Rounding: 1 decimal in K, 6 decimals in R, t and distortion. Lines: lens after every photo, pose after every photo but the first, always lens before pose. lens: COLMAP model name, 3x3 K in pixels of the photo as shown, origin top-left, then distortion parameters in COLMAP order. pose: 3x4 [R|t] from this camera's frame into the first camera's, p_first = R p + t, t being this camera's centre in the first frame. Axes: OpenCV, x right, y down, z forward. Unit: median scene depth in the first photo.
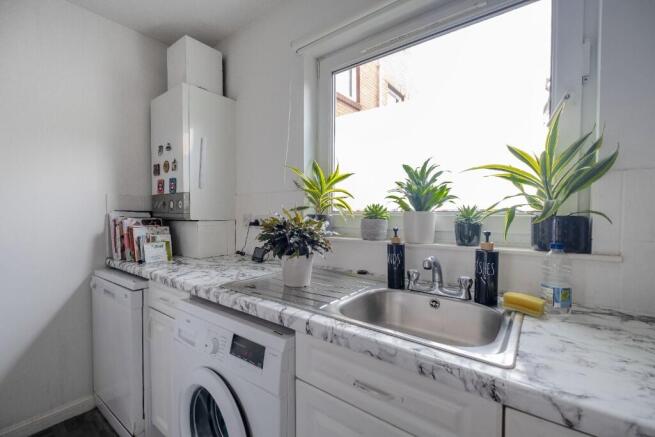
lens RADIAL K [[287.7, 0, 323.2], [0, 287.7, 219.9], [0, 0, 1]] dist [-0.008231, 0.000763]
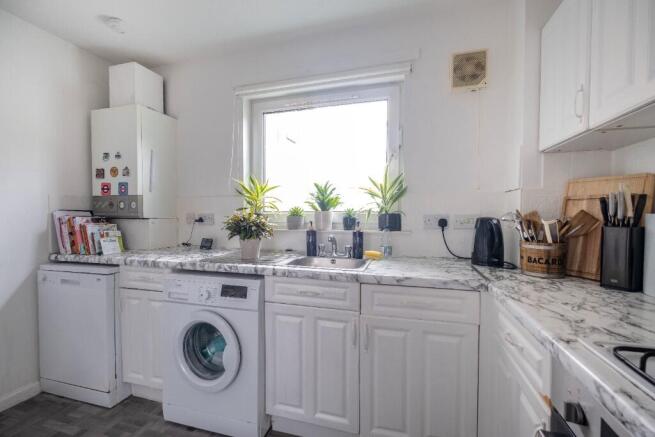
lens RADIAL K [[287.7, 0, 323.5], [0, 287.7, 222.0], [0, 0, 1]] dist [-0.008231, 0.000763]
pose [[0.933680, -0.012557, 0.357889, -0.259687], [0.008792, 0.999888, 0.012146, 0.012980], [-0.358001, -0.008194, 0.933685, -0.553925]]
